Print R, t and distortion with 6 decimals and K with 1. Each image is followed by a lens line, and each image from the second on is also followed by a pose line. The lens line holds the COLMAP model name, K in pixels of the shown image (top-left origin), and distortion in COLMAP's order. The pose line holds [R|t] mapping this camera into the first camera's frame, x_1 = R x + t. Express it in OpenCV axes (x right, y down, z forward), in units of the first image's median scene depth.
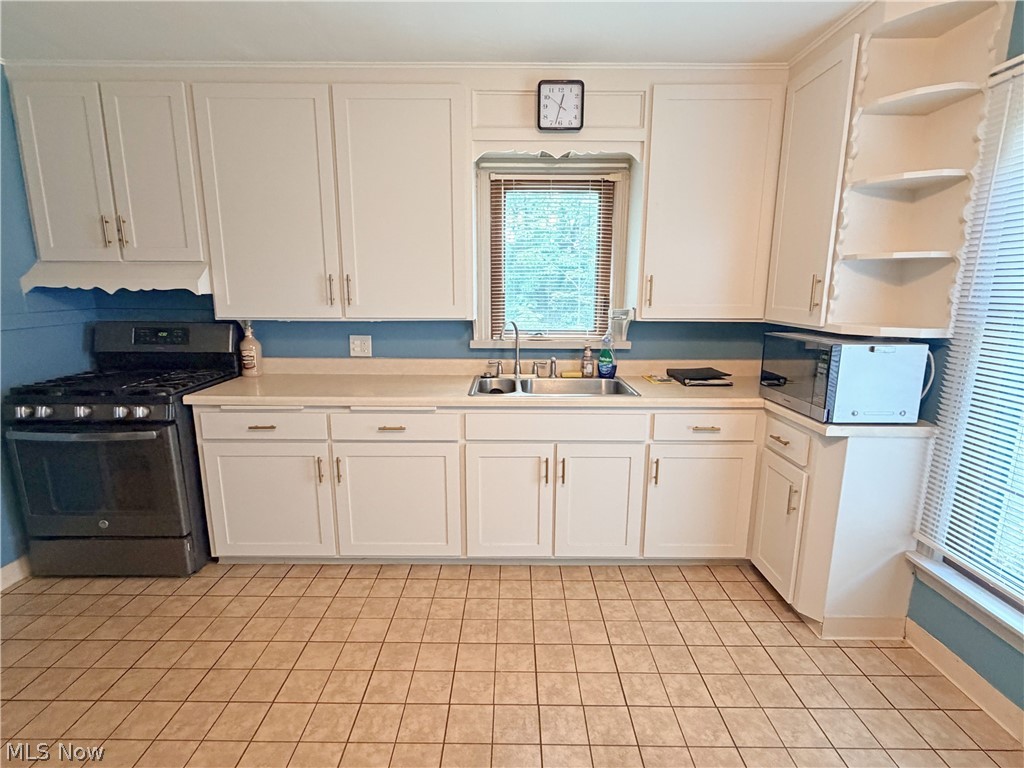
lens RADIAL K [[500.1, 0, 511.8], [0, 500.1, 380.4], [0, 0, 1]] dist [-0.011872, 0.000393]
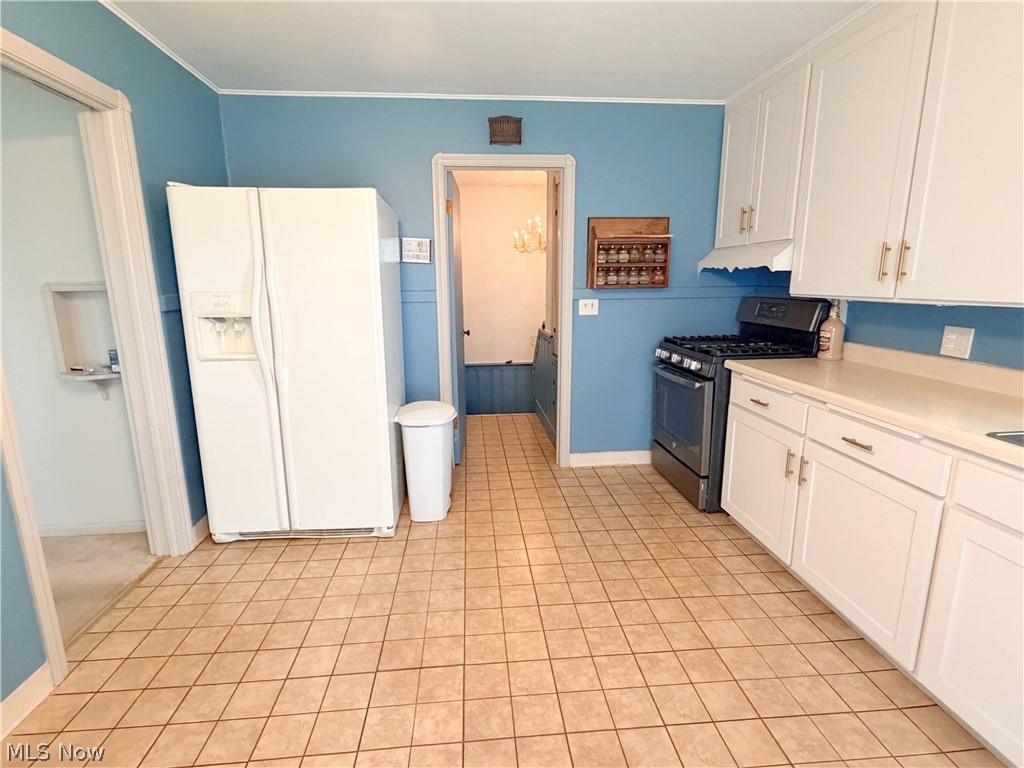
lens RADIAL K [[500.1, 0, 511.5], [0, 500.1, 387.2], [0, 0, 1]] dist [-0.011872, 0.000393]
pose [[0.087162, 0.202003, -0.975499, 0.415826], [-0.175096, 0.967087, 0.184616, -0.032572], [0.980686, 0.154714, 0.119663, 0.375623]]
